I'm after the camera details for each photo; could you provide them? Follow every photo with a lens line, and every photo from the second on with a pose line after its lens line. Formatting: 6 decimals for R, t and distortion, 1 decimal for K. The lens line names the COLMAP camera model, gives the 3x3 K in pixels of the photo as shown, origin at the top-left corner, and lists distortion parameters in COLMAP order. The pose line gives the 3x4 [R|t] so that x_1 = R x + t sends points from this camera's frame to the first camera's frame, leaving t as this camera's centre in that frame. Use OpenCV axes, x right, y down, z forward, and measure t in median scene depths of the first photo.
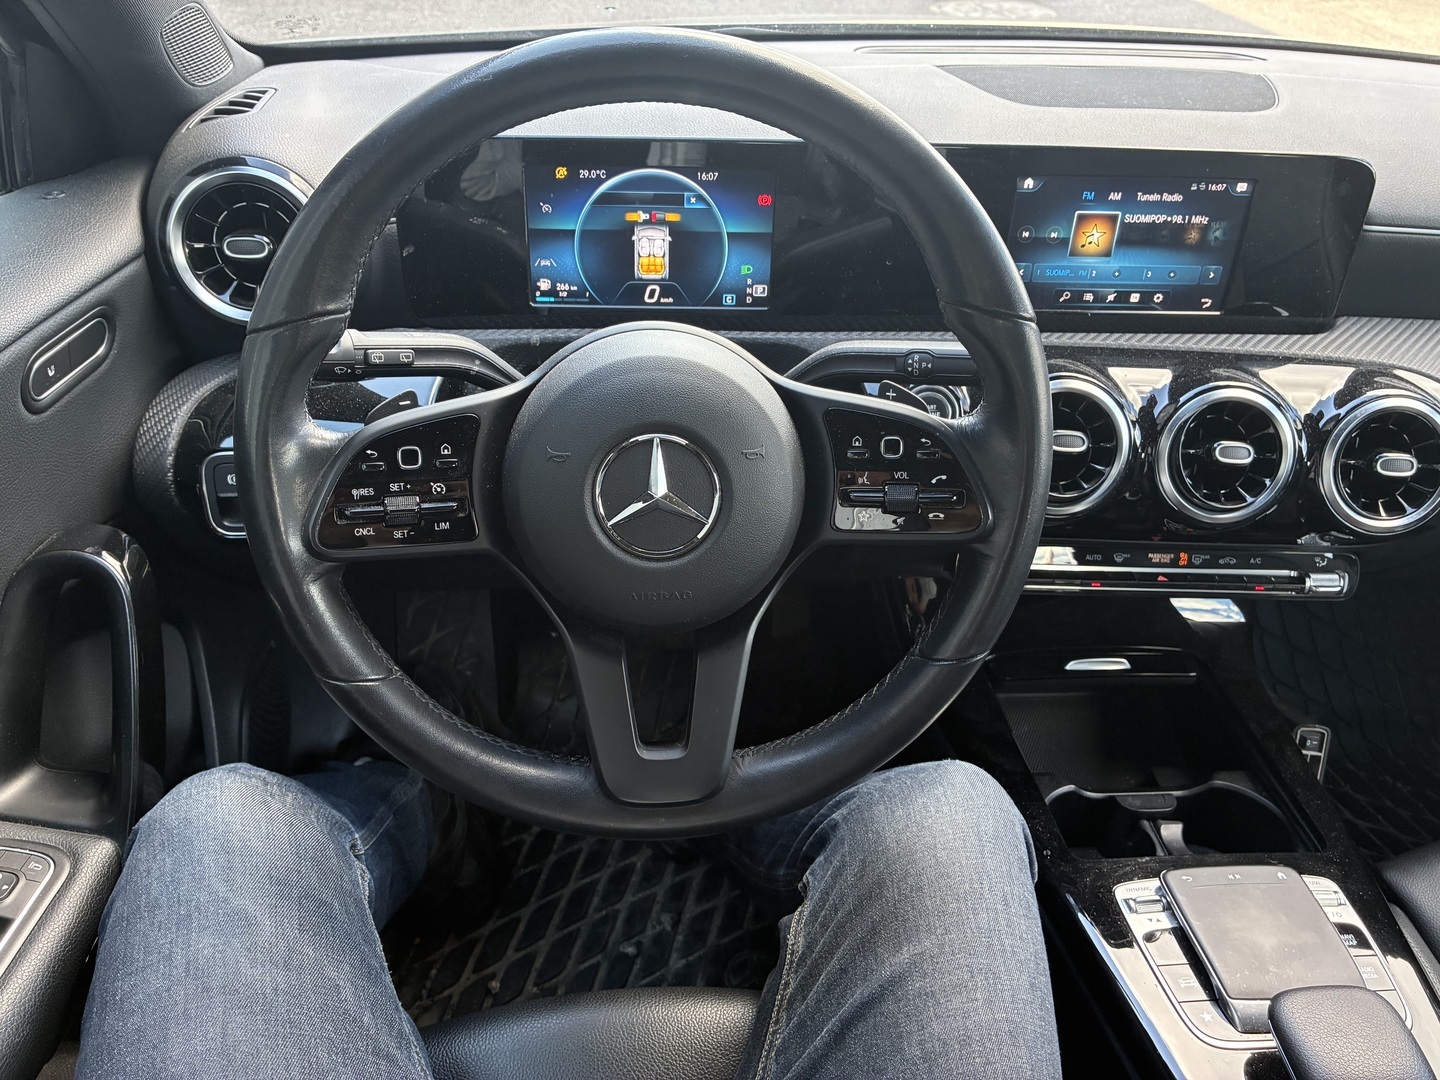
lens RADIAL K [[1092.3, 0, 722.1], [0, 1092.3, 535.4], [0, 0, 1]] dist [0.024338, -0.043422]
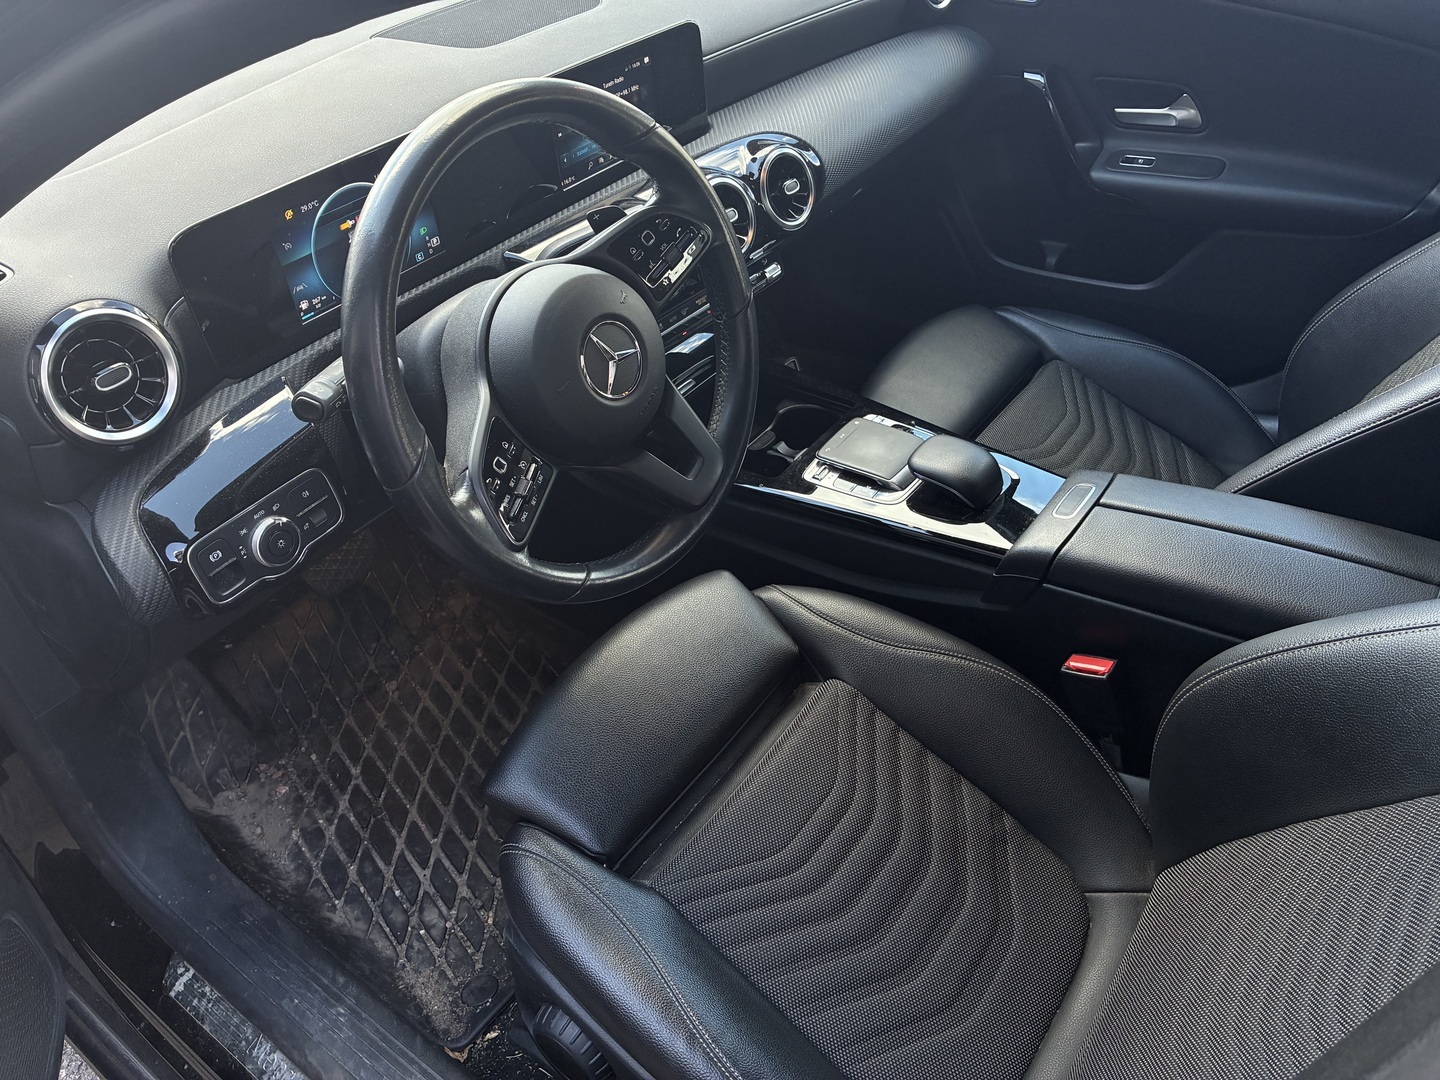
lens RADIAL K [[1092.3, 0, 719.5], [0, 1092.3, 542.5], [0, 0, 1]] dist [0.024338, -0.043422]
pose [[0.643446, -0.544029, 0.538525, -0.677181], [0.468671, 0.836212, 0.284776, -0.135708], [-0.605248, 0.069153, 0.793028, -0.261171]]
